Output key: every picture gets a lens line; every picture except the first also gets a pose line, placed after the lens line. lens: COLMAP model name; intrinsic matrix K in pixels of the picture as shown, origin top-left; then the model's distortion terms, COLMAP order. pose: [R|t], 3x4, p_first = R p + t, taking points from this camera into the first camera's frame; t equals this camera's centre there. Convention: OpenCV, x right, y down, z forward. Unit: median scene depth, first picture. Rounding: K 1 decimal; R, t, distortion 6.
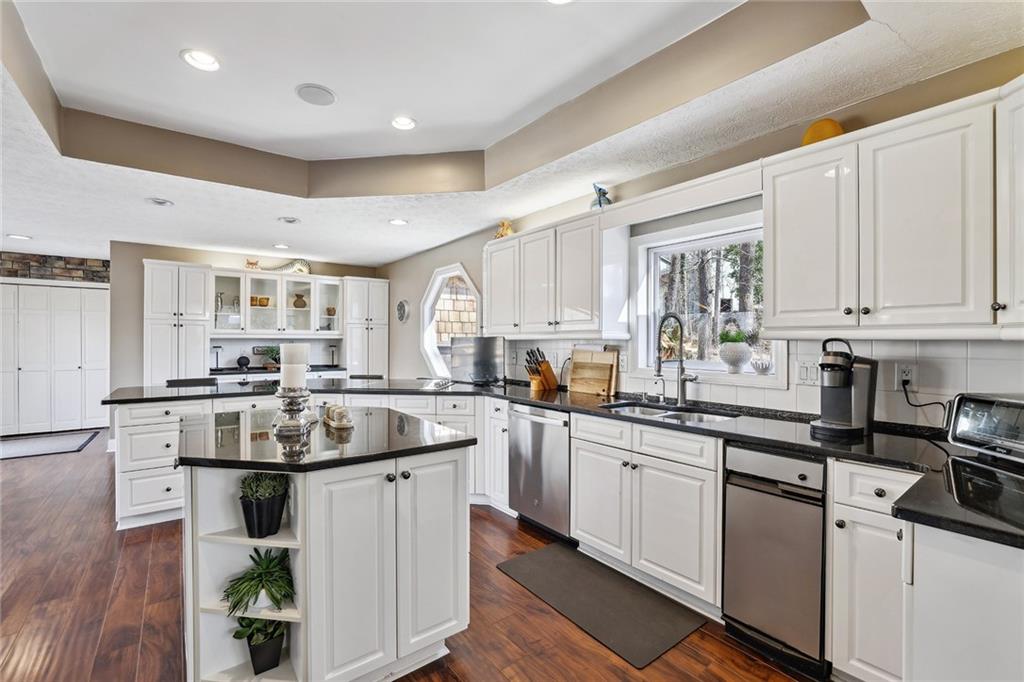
lens RADIAL K [[442.9, 0, 516.0], [0, 442.9, 343.1], [0, 0, 1]] dist [-0.038752, 0.009823]
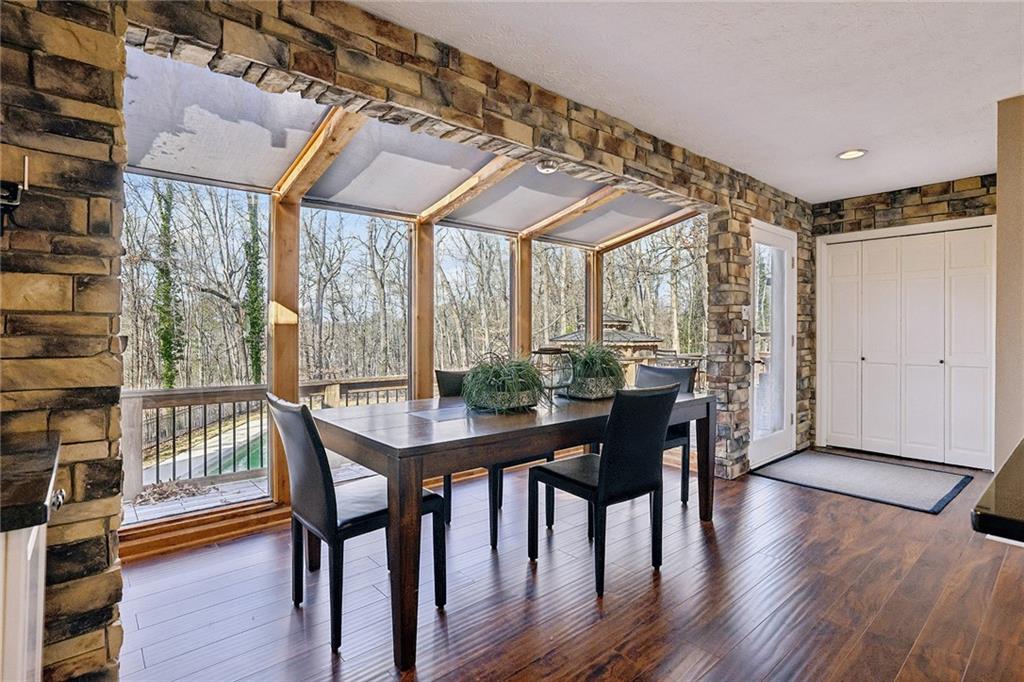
lens RADIAL K [[501.2, 0, 509.9], [0, 501.2, 334.3], [0, 0, 1]] dist [-0.015311, 0.001914]
pose [[0.047745, 0.001076, -0.998859, -0.691497], [-0.005676, 0.999984, 0.000806, 0.042241], [0.998843, 0.005631, 0.047750, 0.713524]]
